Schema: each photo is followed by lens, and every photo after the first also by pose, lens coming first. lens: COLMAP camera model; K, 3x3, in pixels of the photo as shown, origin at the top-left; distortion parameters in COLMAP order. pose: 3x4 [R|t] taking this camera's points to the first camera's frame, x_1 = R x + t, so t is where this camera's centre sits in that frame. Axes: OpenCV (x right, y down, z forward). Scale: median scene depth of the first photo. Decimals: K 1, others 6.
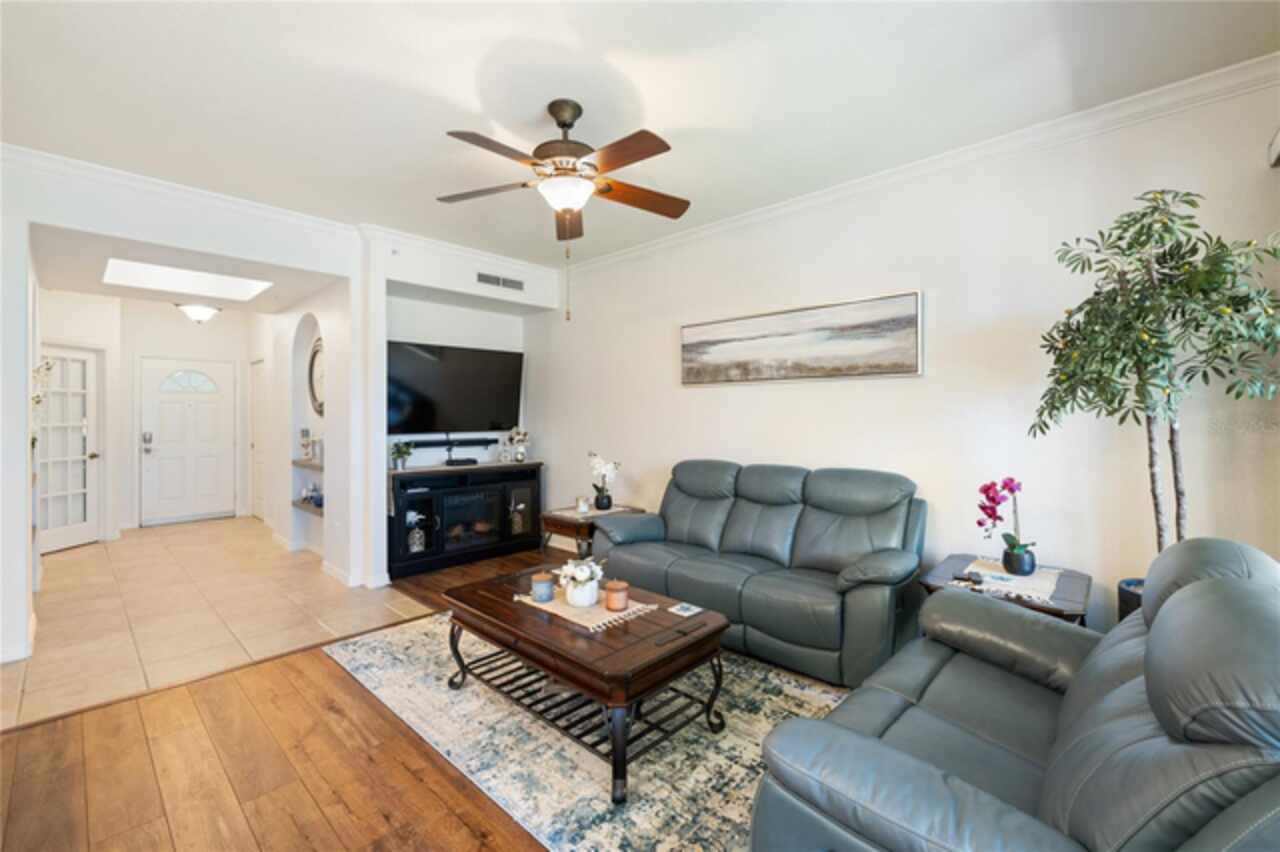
lens RADIAL K [[540.4, 0, 639.3], [0, 540.4, 414.9], [0, 0, 1]] dist [0.000133, 0.000401]
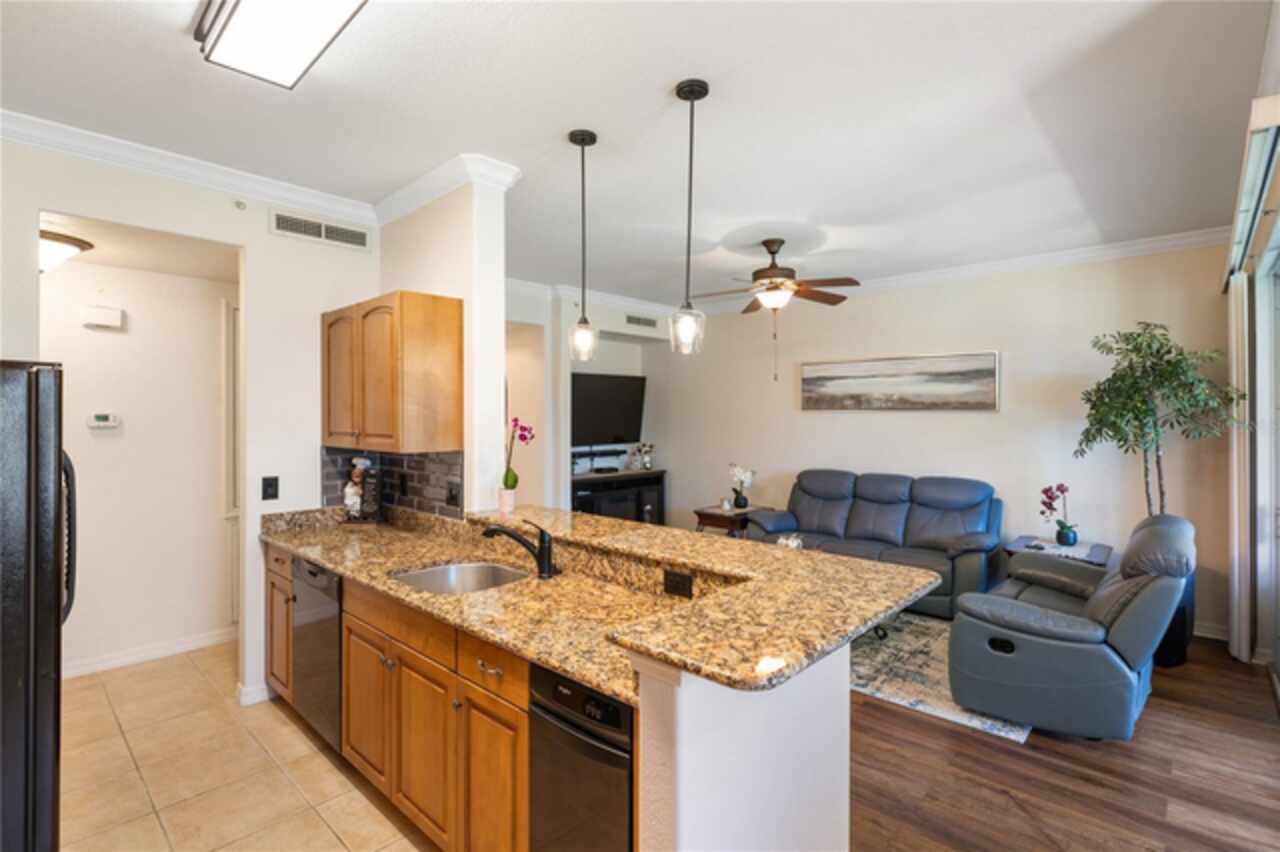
lens RADIAL K [[613.4, 0, 640.9], [0, 613.4, 414.4], [0, 0, 1]] dist [-0.000600, -0.000059]
pose [[0.999944, 0.003587, 0.009937, -0.421848], [-0.003626, 0.999986, 0.003909, -0.066947], [-0.009923, -0.003945, 0.999943, -0.585148]]
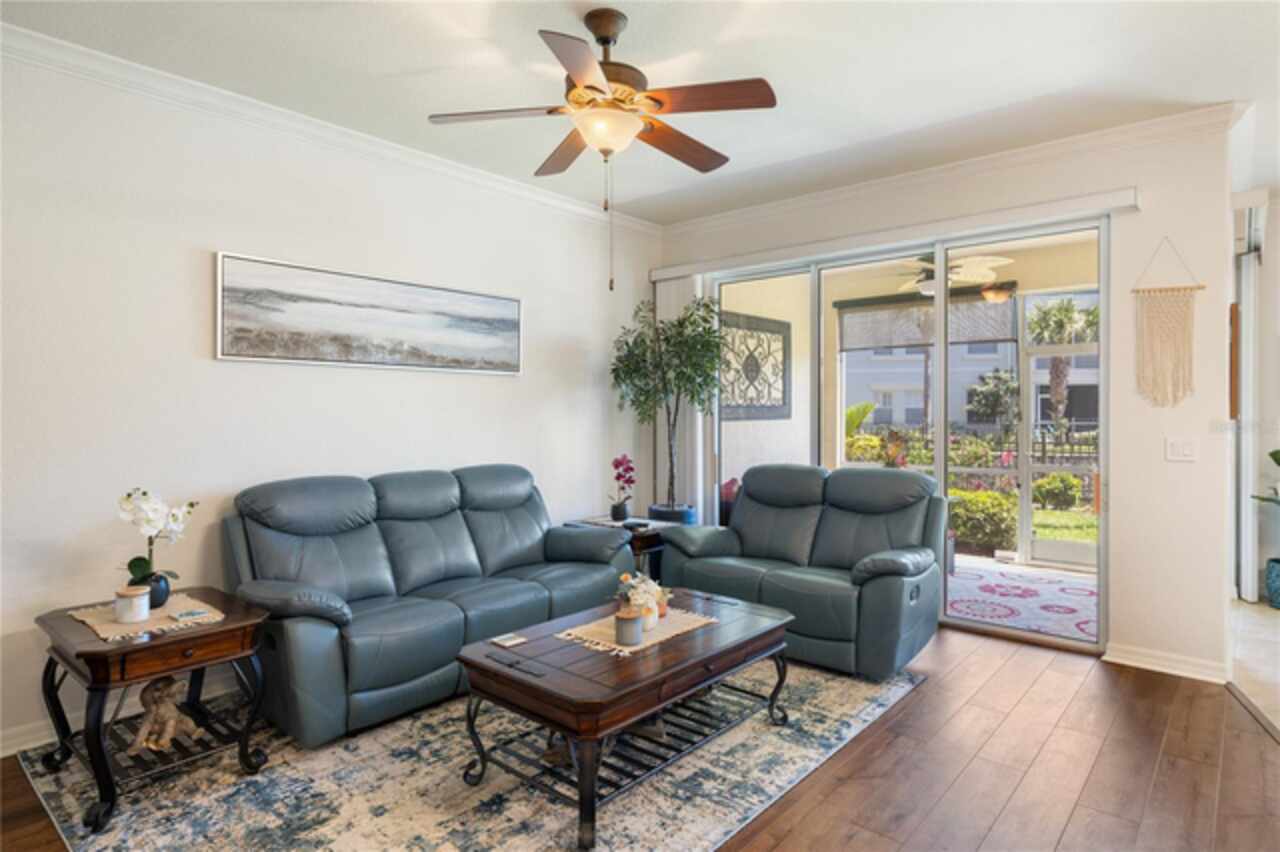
lens RADIAL K [[709.6, 0, 642.6], [0, 709.6, 414.7], [0, 0, 1]] dist [-0.000636, 0.026698]
pose [[-0.041522, -0.004126, 0.999129, -0.943159], [-0.002238, 0.999989, 0.004037, 0.002911], [-0.999135, -0.002068, -0.041531, 0.792947]]
